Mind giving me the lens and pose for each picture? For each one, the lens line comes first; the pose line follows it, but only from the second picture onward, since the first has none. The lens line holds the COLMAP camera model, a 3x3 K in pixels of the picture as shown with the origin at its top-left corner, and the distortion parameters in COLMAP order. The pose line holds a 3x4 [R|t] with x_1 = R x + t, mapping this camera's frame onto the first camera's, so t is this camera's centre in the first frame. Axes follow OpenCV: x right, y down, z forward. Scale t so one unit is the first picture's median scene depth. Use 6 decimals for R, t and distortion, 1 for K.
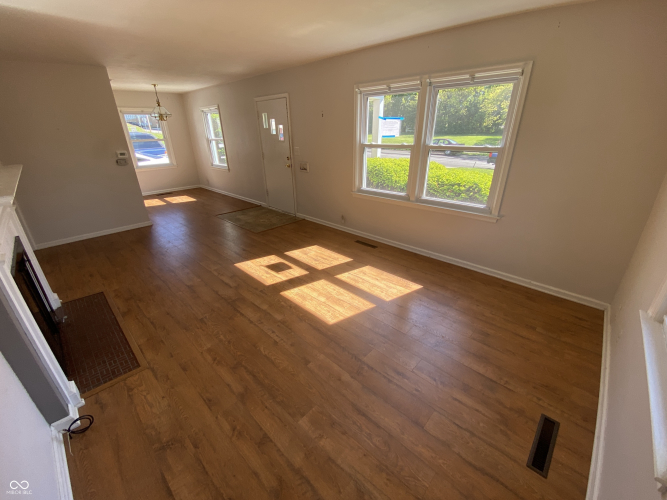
lens RADIAL K [[277.0, 0, 334.5], [0, 277.0, 252.7], [0, 0, 1]] dist [0.004619, -0.000164]
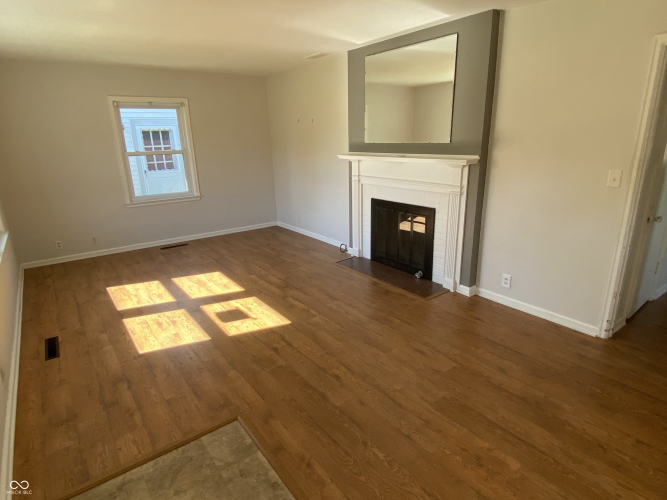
lens RADIAL K [[376.4, 0, 335.0], [0, 376.4, 249.5], [0, 0, 1]] dist [-0.002962, -0.002675]
pose [[-0.987572, -0.030675, 0.154147, -0.687716], [0.076304, 0.763856, 0.640860, -0.775009], [-0.137405, 0.644657, -0.752022, 1.777334]]
